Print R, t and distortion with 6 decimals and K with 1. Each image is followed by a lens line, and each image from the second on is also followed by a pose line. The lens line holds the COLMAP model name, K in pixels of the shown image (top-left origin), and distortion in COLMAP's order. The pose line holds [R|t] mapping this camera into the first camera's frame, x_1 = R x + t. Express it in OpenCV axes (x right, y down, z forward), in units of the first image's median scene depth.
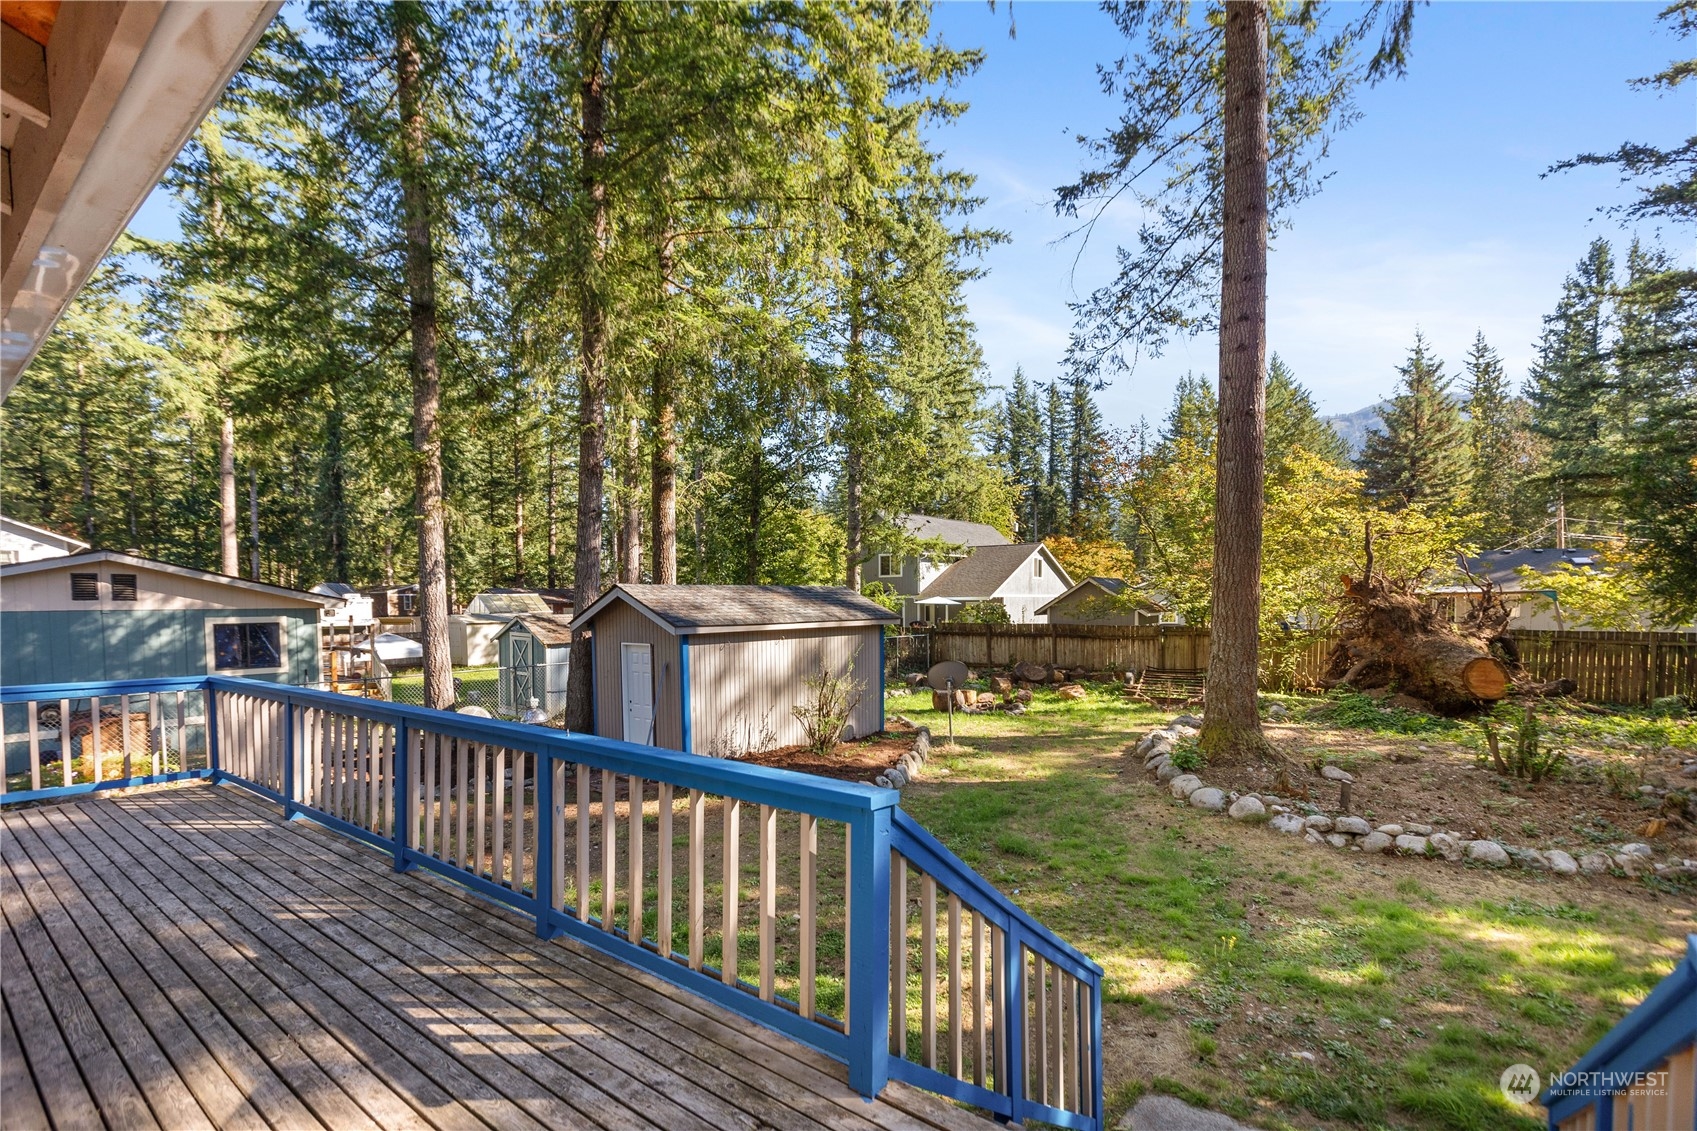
lens RADIAL K [[772.4, 0, 867.1], [0, 772.4, 661.3], [0, 0, 1]] dist [-0.001526, -0.000616]
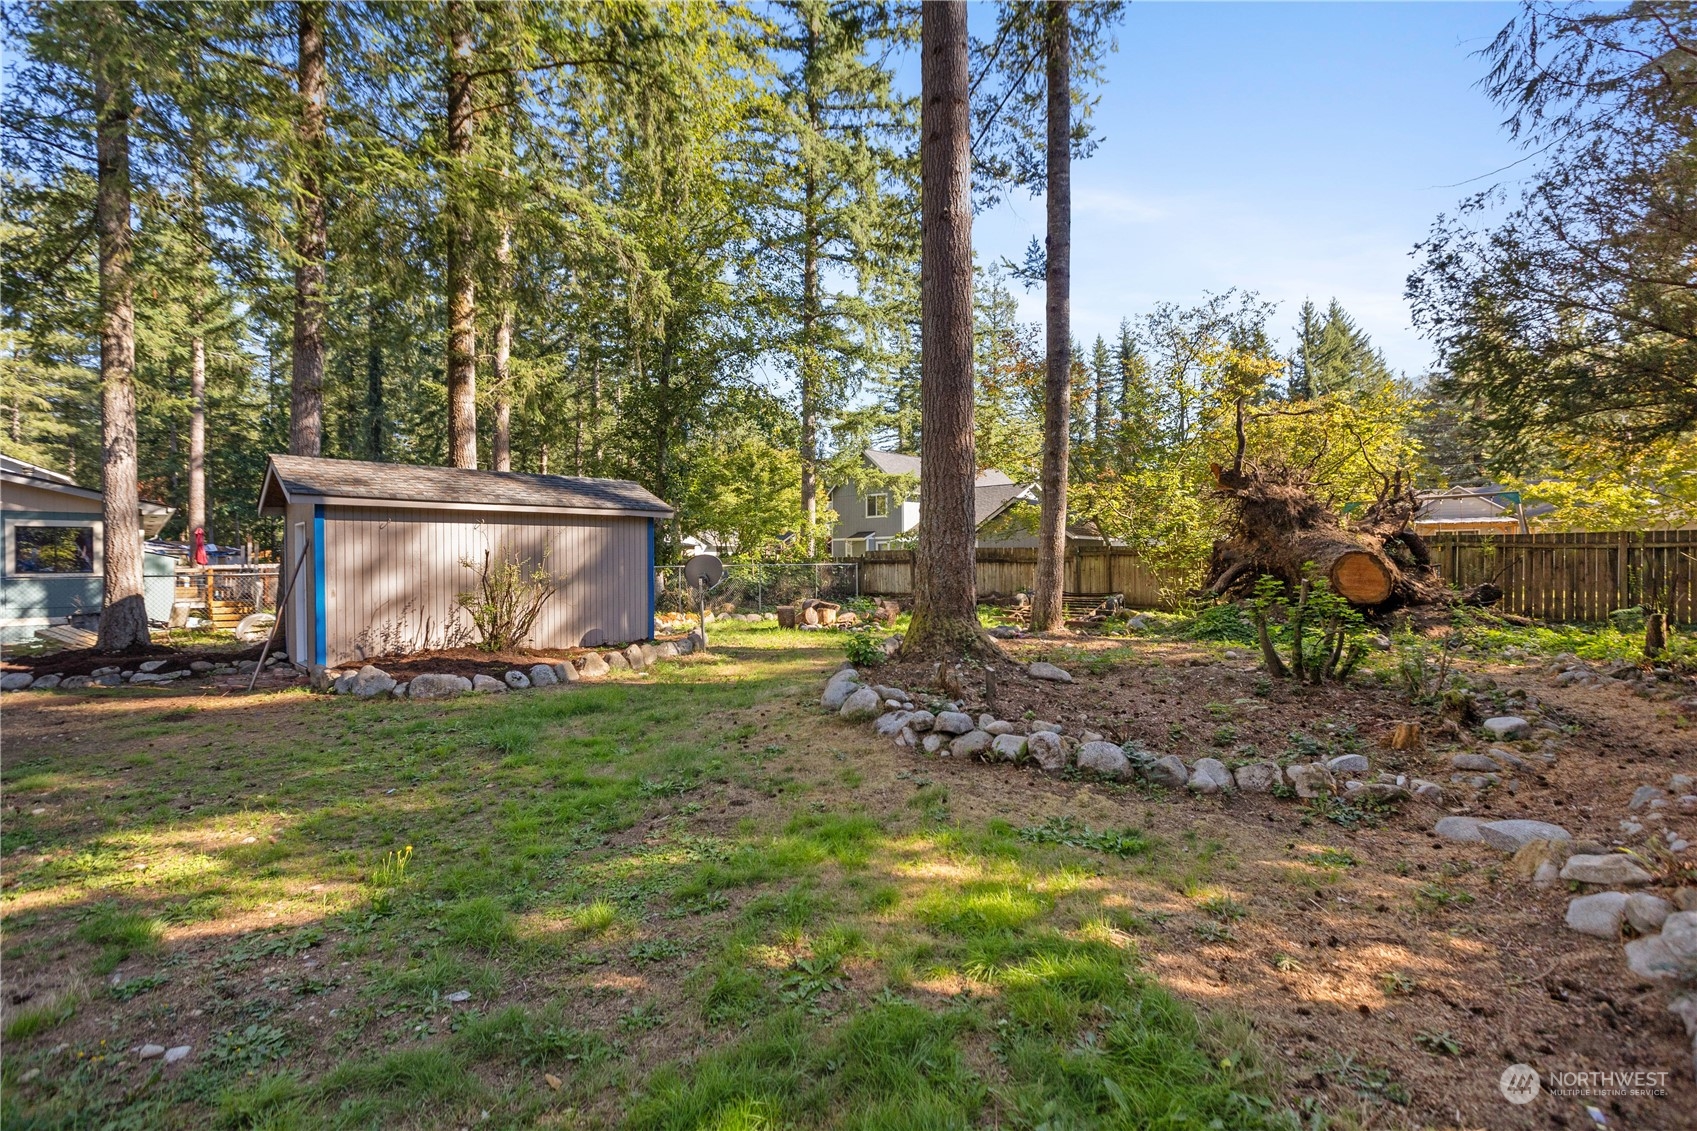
lens RADIAL K [[772.4, 0, 858.2], [0, 772.4, 565.9], [0, 0, 1]] dist [-0.001526, -0.000616]
pose [[0.995630, 0.003272, -0.093327, 0.374157], [-0.009965, 0.997402, -0.071341, 0.074162], [0.092851, 0.071959, 0.993076, 0.170440]]
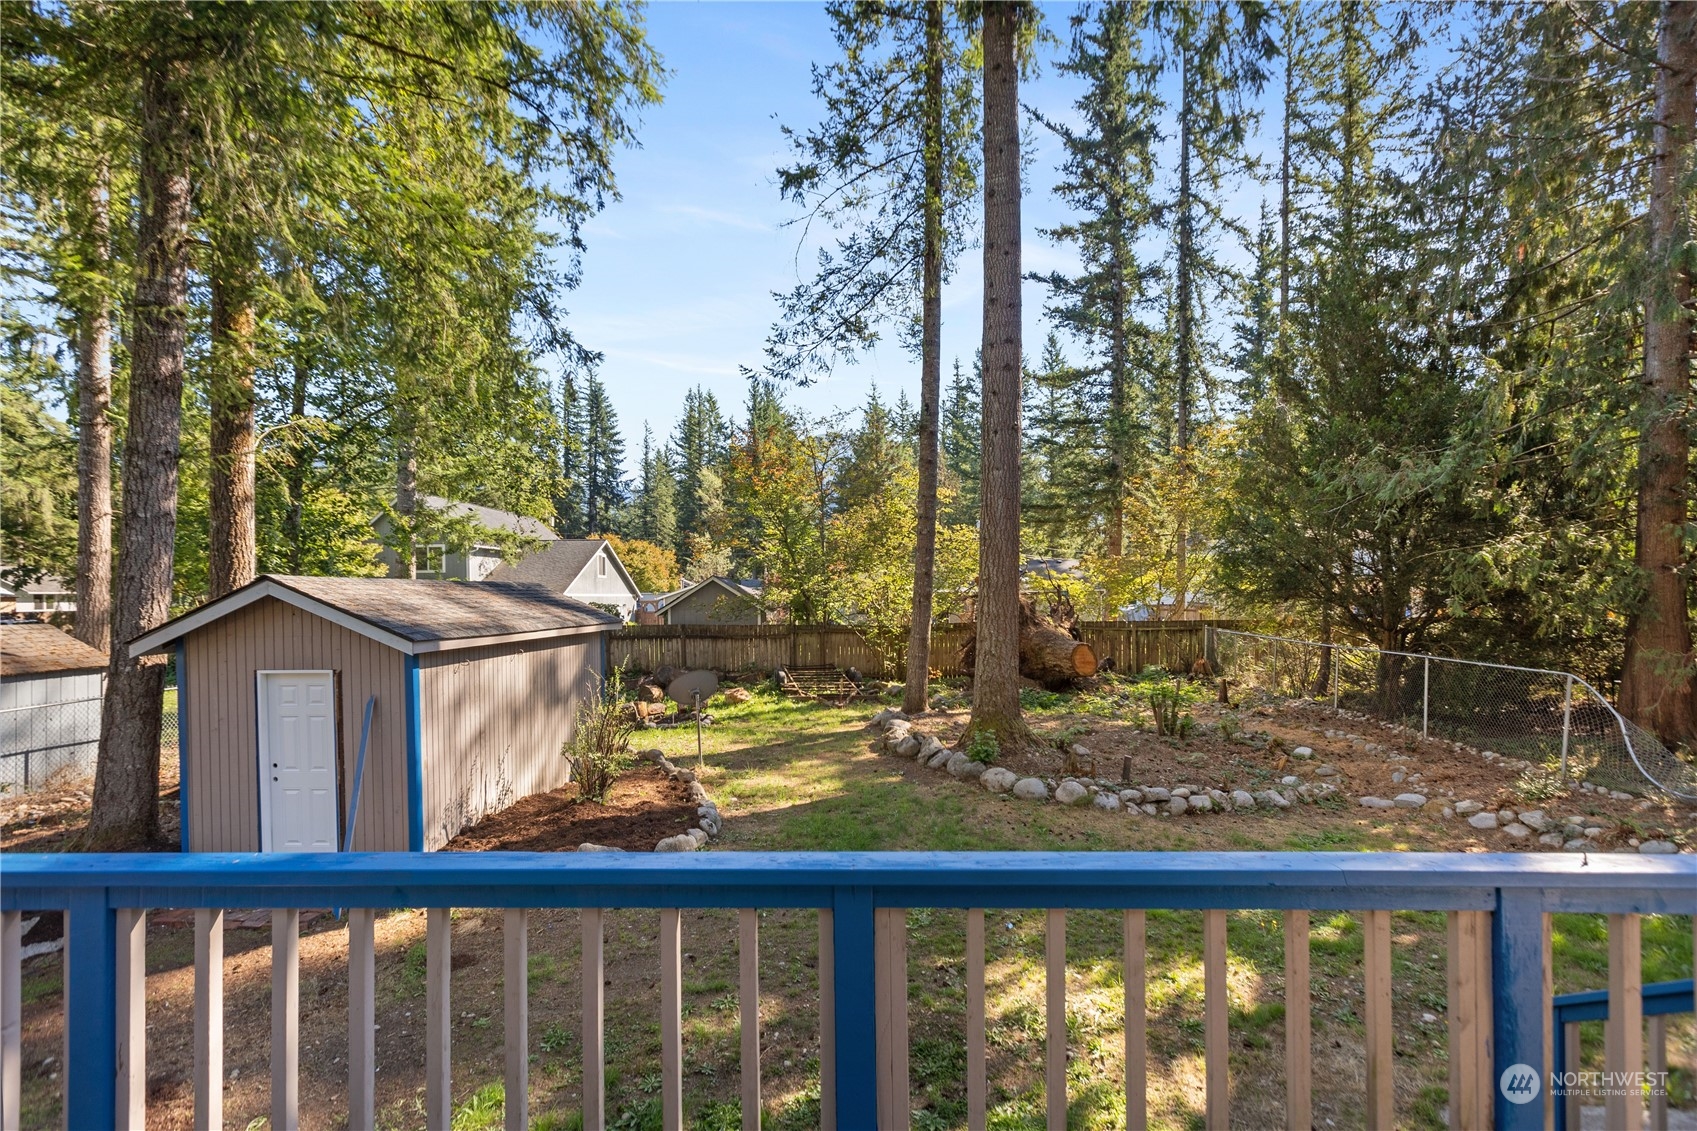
lens RADIAL K [[772.4, 0, 849.1], [0, 772.4, 624.3], [0, 0, 1]] dist [-0.001526, -0.000616]
pose [[0.813481, -0.020970, 0.581213, -0.253166], [0.048369, 0.998327, -0.031679, -0.015629], [-0.579577, 0.053883, 0.813134, 0.198828]]
